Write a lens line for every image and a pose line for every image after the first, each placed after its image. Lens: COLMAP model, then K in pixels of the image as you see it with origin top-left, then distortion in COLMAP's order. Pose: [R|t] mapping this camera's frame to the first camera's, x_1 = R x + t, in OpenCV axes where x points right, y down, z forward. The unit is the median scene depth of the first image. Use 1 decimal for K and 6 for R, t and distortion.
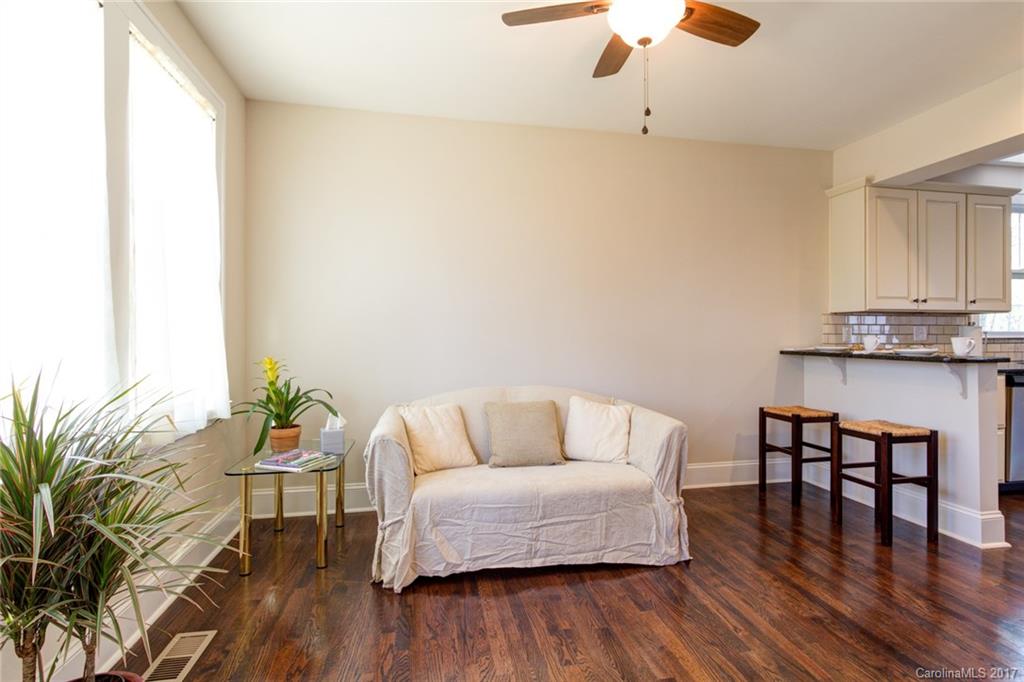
lens RADIAL K [[477.7, 0, 534.5], [0, 477.7, 338.3], [0, 0, 1]] dist [0.003109, 0.001217]
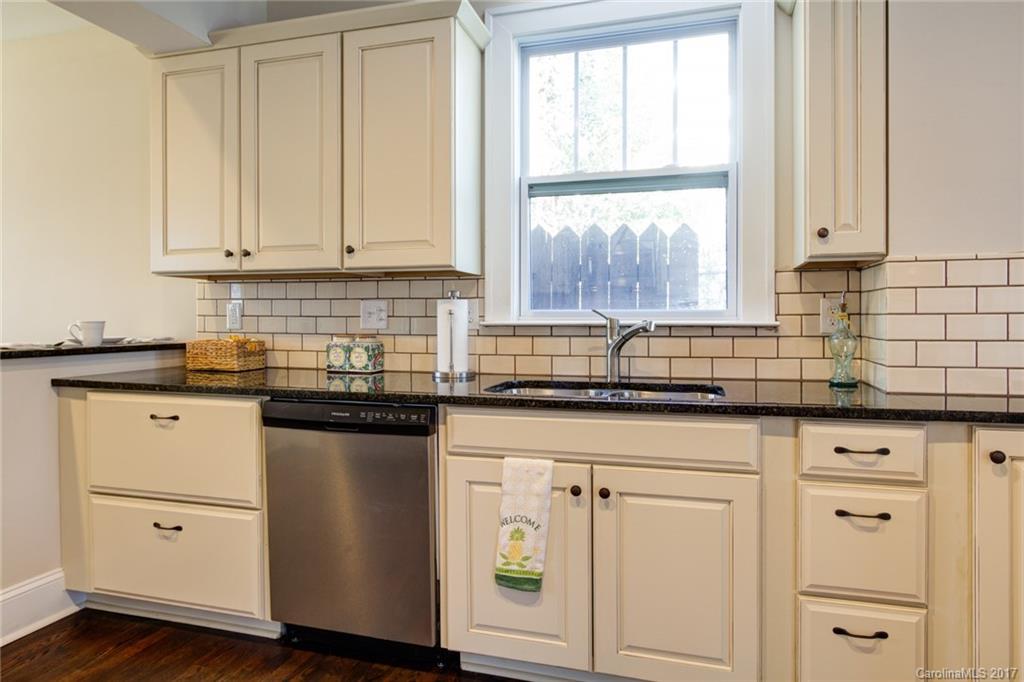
lens RADIAL K [[632.4, 0, 515.3], [0, 632.4, 323.2], [0, 0, 1]] dist [-0.009975, 0.004328]
pose [[0.874399, 0.003292, -0.485196, 1.435483], [-0.000849, 0.999986, 0.005256, -0.005119], [0.485207, -0.004184, 0.874390, 0.543169]]
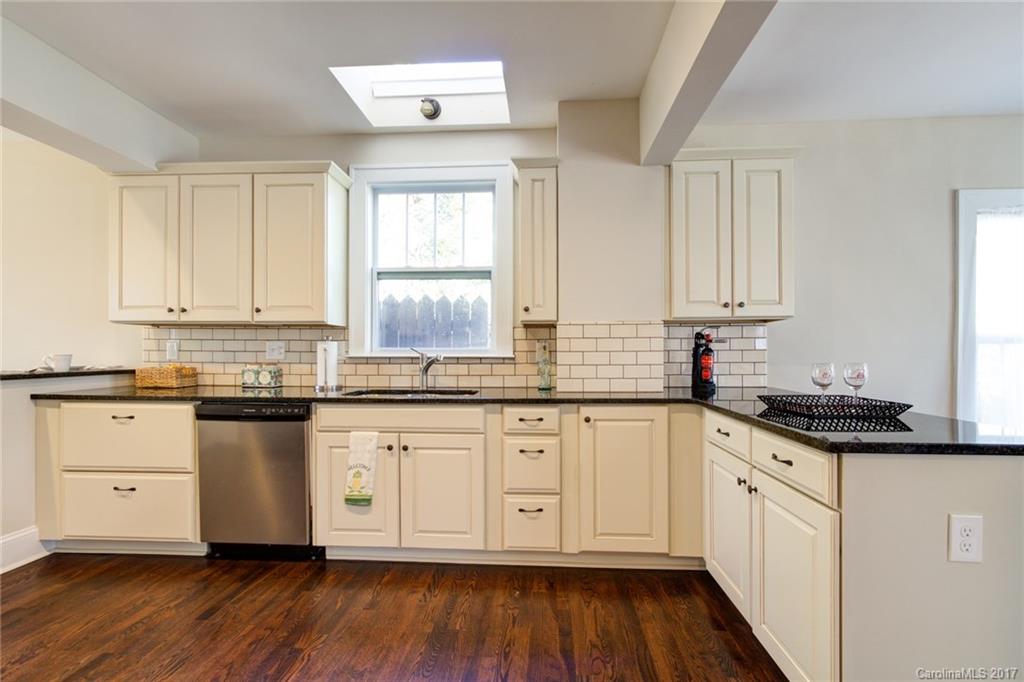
lens RADIAL K [[477.7, 0, 518.6], [0, 477.7, 349.6], [0, 0, 1]] dist [0.003109, 0.001217]
pose [[0.960675, 0.001067, -0.277674, 1.608174], [-0.002843, 0.999978, -0.005992, -0.008618], [0.277662, 0.006546, 0.960657, 0.386927]]
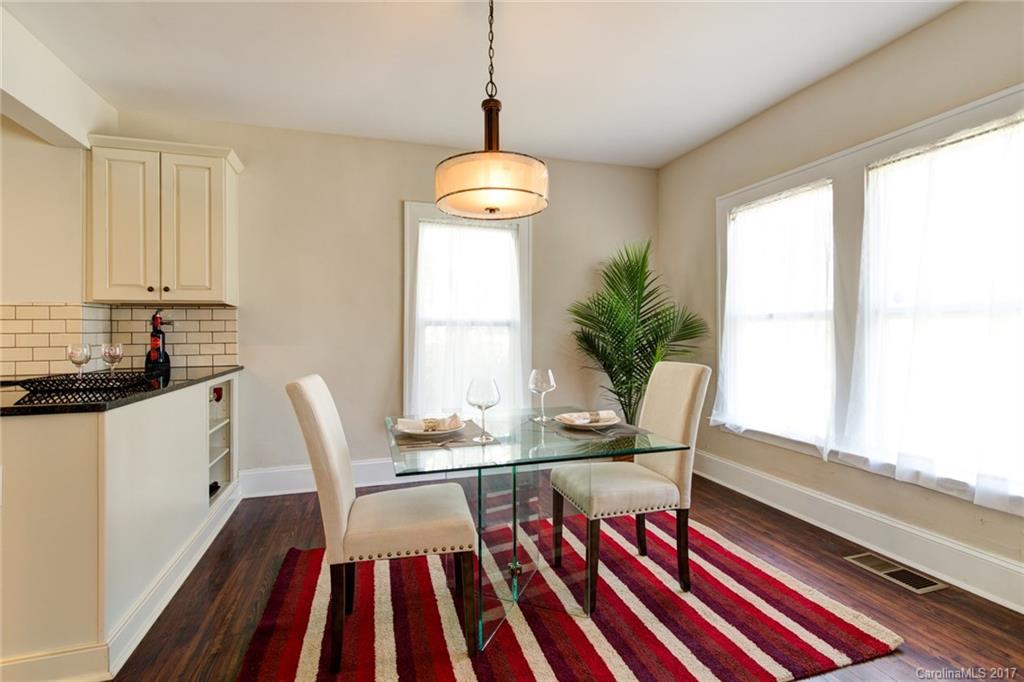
lens RADIAL K [[477.7, 0, 515.0], [0, 477.7, 327.5], [0, 0, 1]] dist [0.003109, 0.001217]
pose [[0.997629, 0.004270, 0.068688, 2.263599], [-0.004254, 0.999991, -0.000389, -0.024065], [-0.068689, 0.000096, 0.997638, 0.365880]]
